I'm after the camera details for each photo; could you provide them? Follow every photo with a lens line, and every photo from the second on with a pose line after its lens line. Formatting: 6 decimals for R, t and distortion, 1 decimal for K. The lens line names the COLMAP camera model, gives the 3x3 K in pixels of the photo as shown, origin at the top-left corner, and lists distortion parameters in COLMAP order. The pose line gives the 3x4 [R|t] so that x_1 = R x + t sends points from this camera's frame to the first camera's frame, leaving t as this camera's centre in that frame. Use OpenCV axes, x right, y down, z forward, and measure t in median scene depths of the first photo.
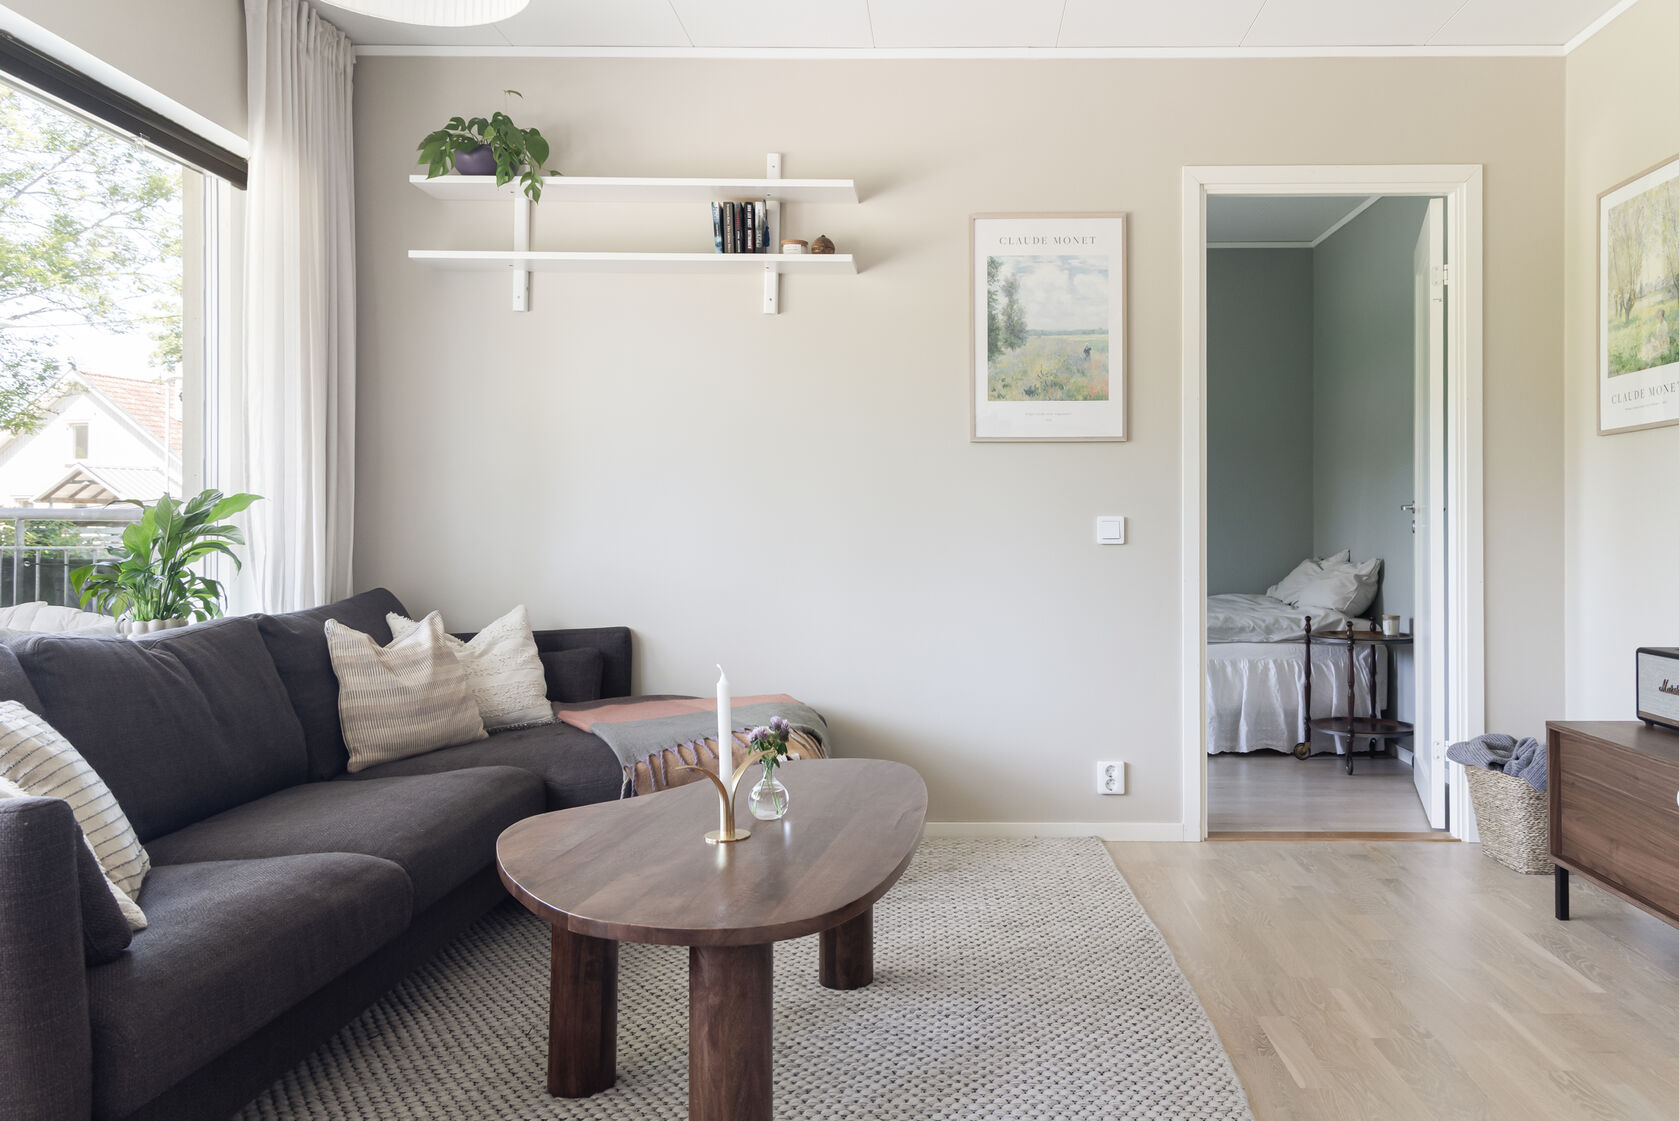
lens RADIAL K [[1234.1, 0, 840.7], [0, 1234.1, 523.3], [0, 0, 1]] dist [0.002953, -0.004658]
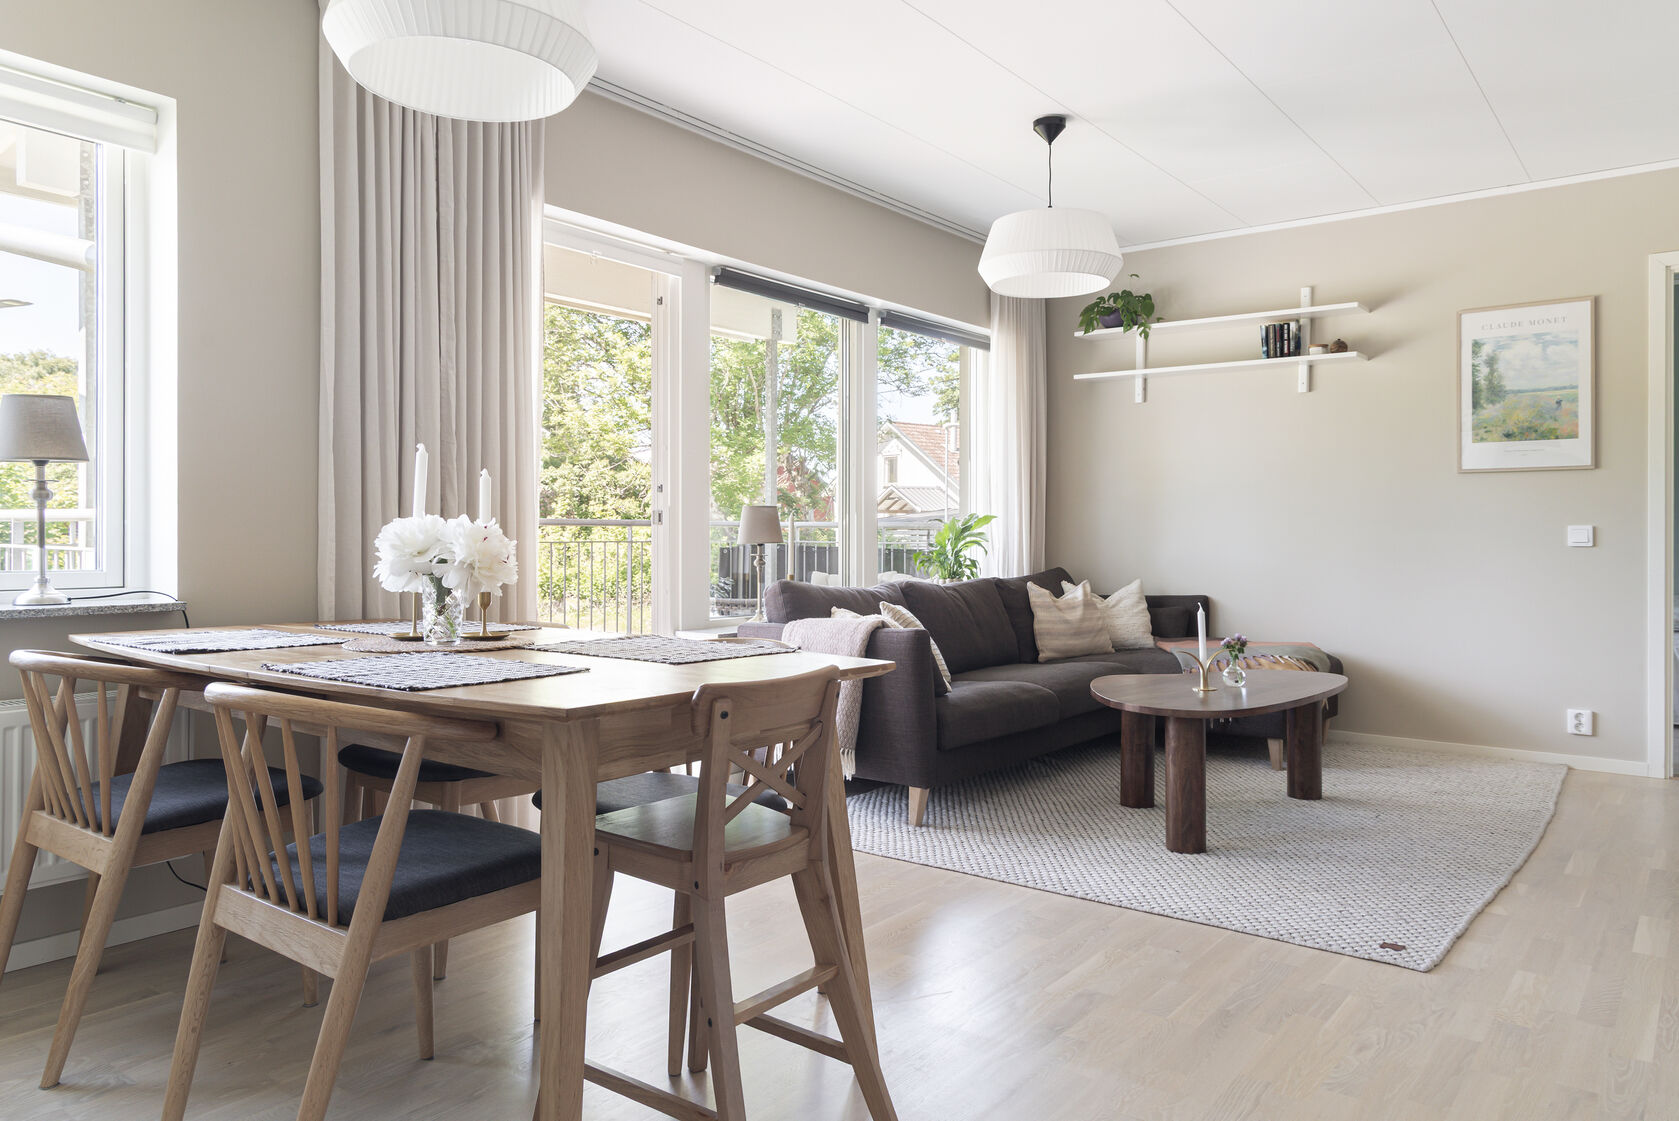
lens RADIAL K [[1145.2, 0, 839.0], [0, 1145.2, 531.0], [0, 0, 1]] dist [0.000621, -0.000632]
pose [[0.831315, 0.001937, -0.555798, 0.269082], [0.000711, 0.999989, 0.004550, -0.006824], [0.555801, -0.004177, 0.831305, -0.524618]]
